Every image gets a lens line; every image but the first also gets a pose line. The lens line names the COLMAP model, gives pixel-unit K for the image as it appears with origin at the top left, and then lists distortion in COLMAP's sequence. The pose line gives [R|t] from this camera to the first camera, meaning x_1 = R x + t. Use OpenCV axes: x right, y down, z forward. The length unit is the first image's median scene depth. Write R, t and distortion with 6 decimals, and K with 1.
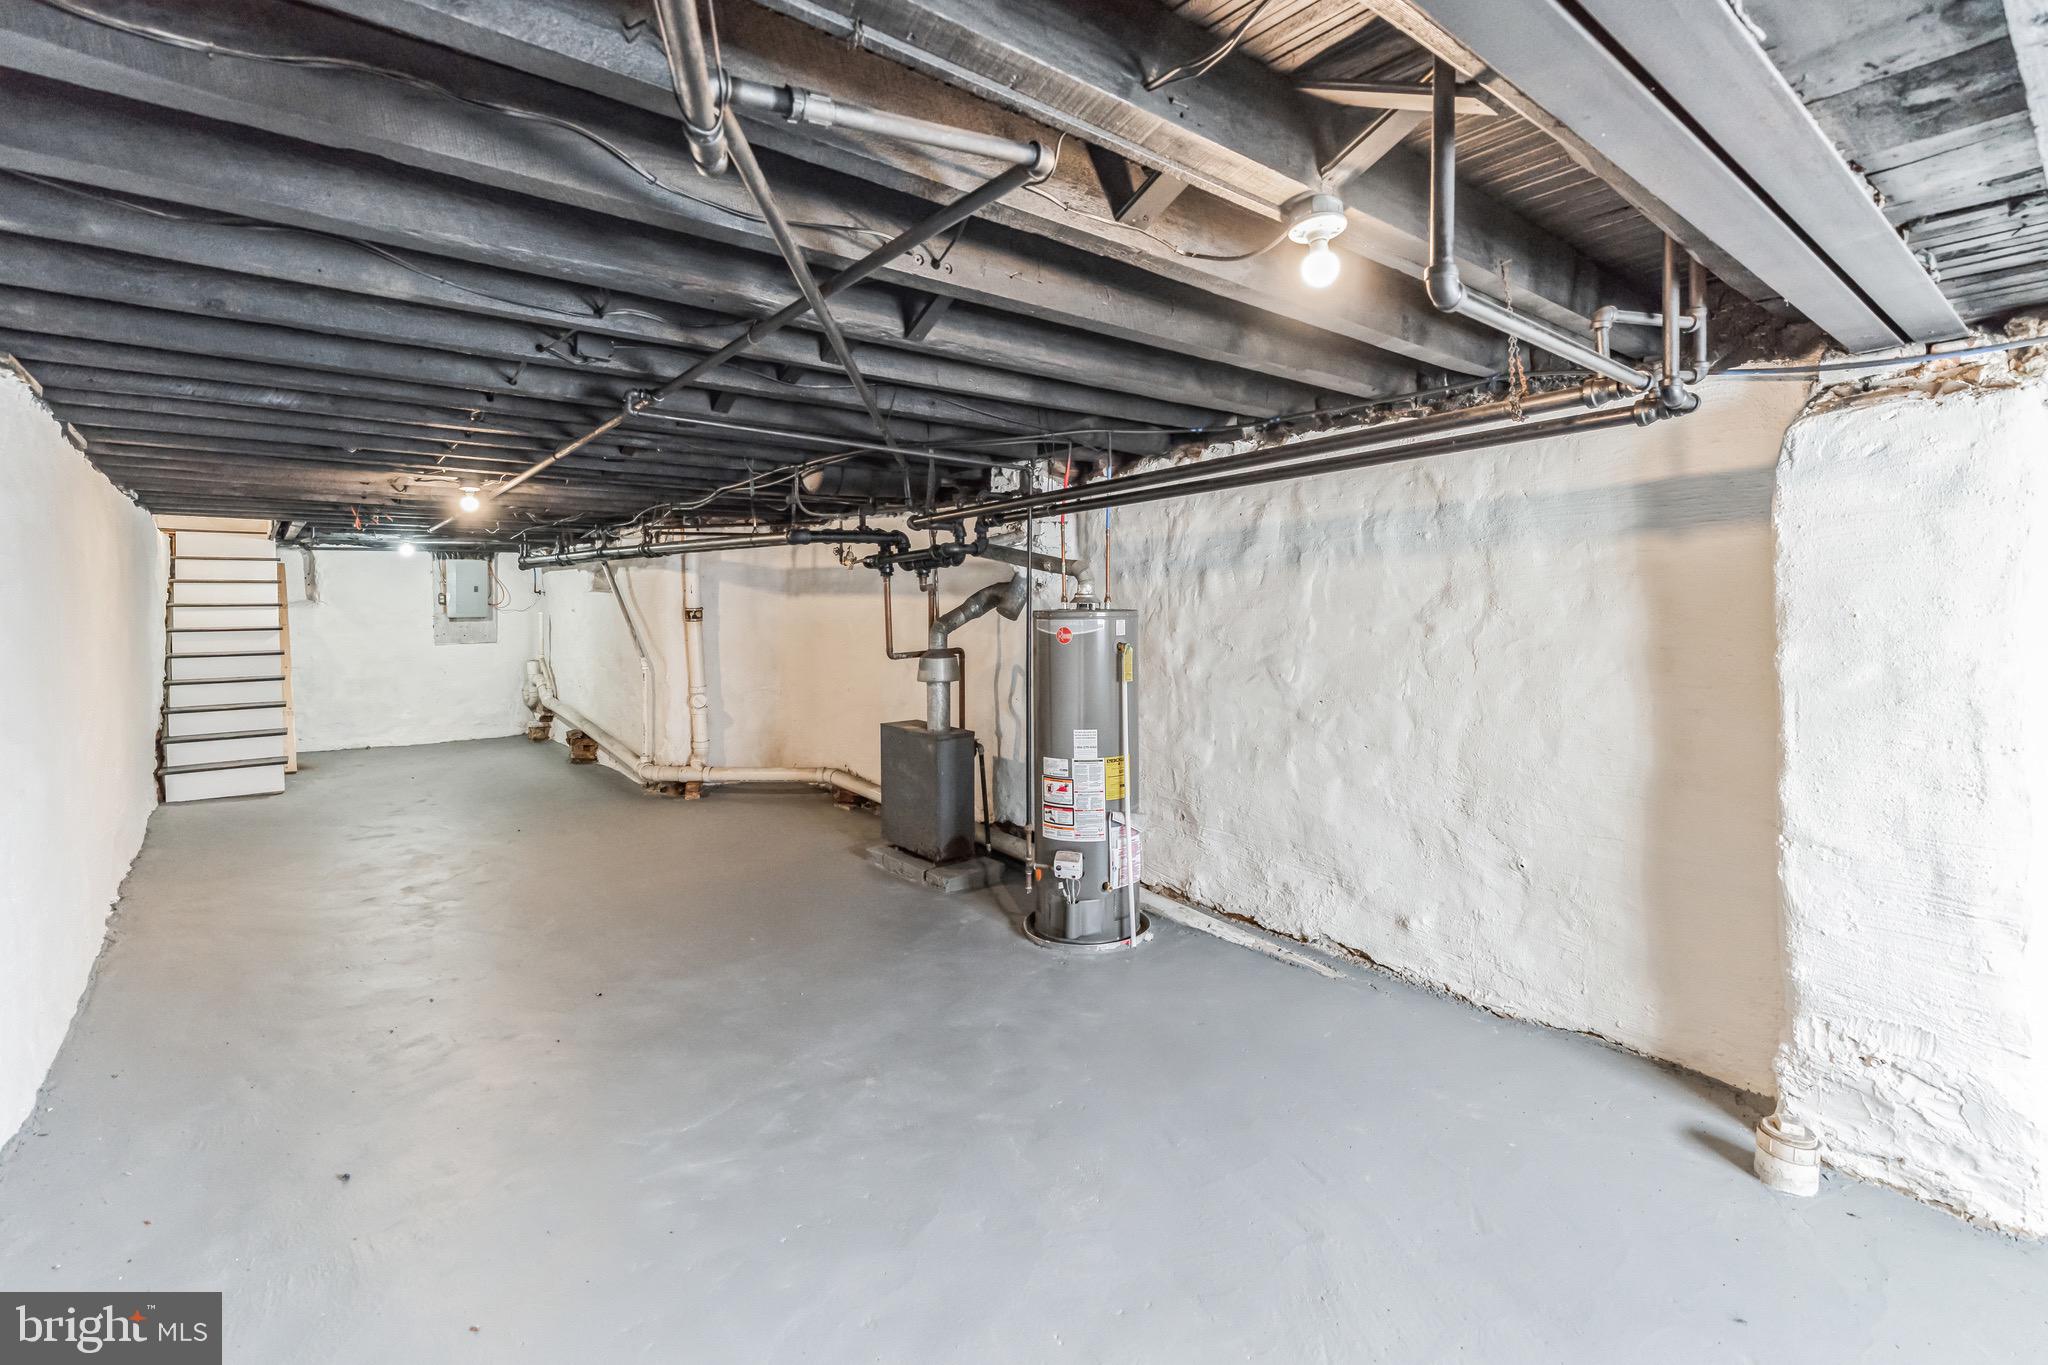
lens RADIAL K [[940.5, 0, 1005.9], [0, 940.5, 665.1], [0, 0, 1]] dist [-0.003321, 0.001092]
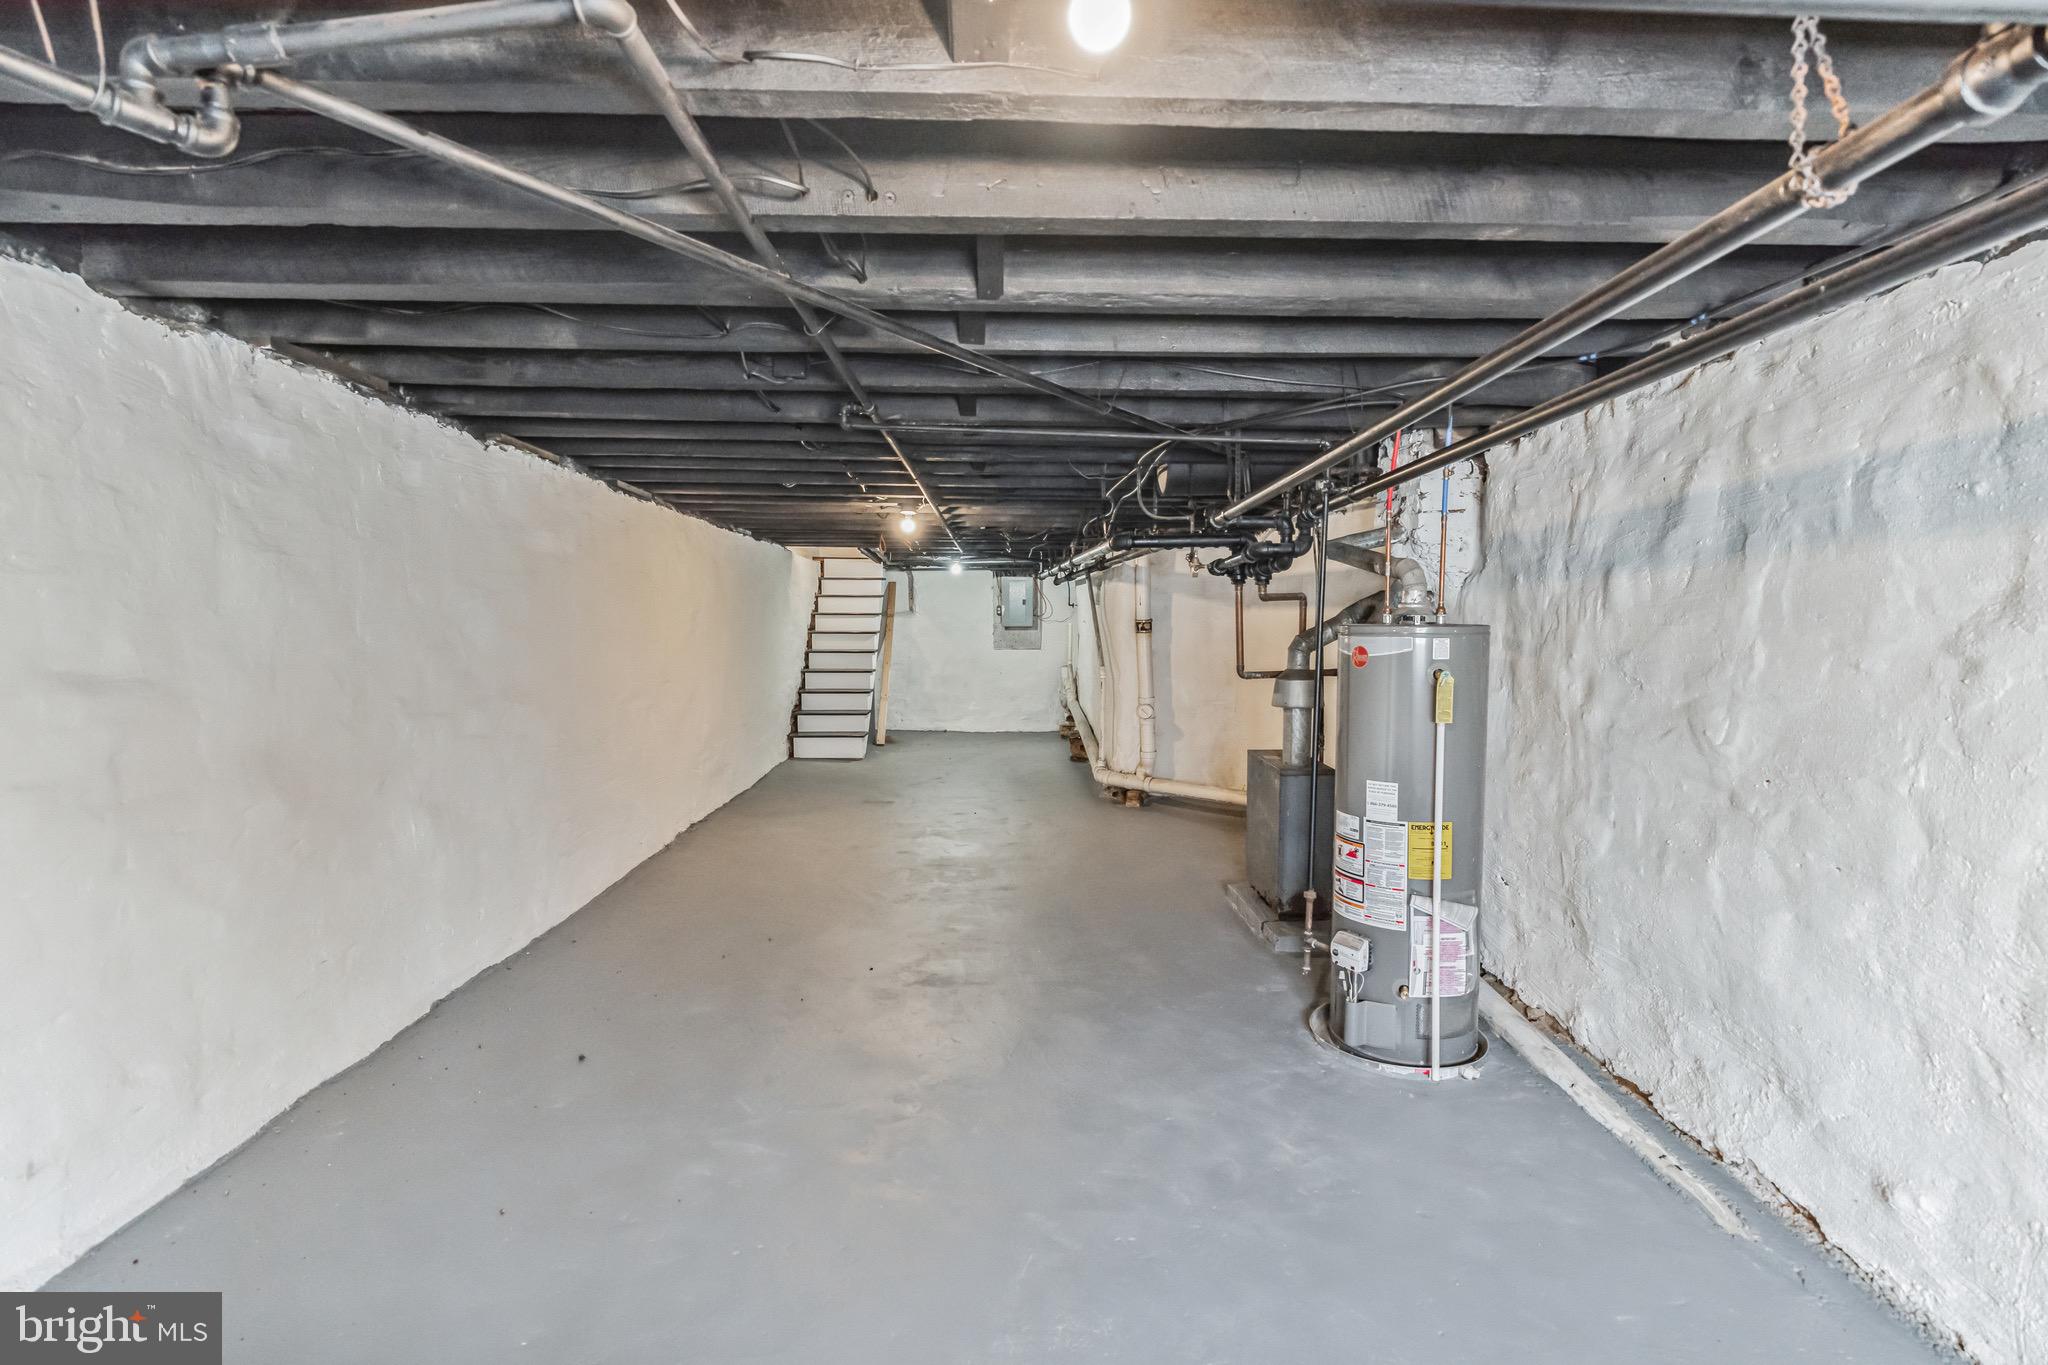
lens RADIAL K [[916.5, 0, 1026.7], [0, 916.5, 713.5], [0, 0, 1]] dist [0.001177, 0.001412]
pose [[0.791487, 0.072989, -0.606812, 0.296195], [-0.050493, 0.997258, 0.054094, -0.011828], [0.609097, -0.012175, 0.793002, 0.231631]]
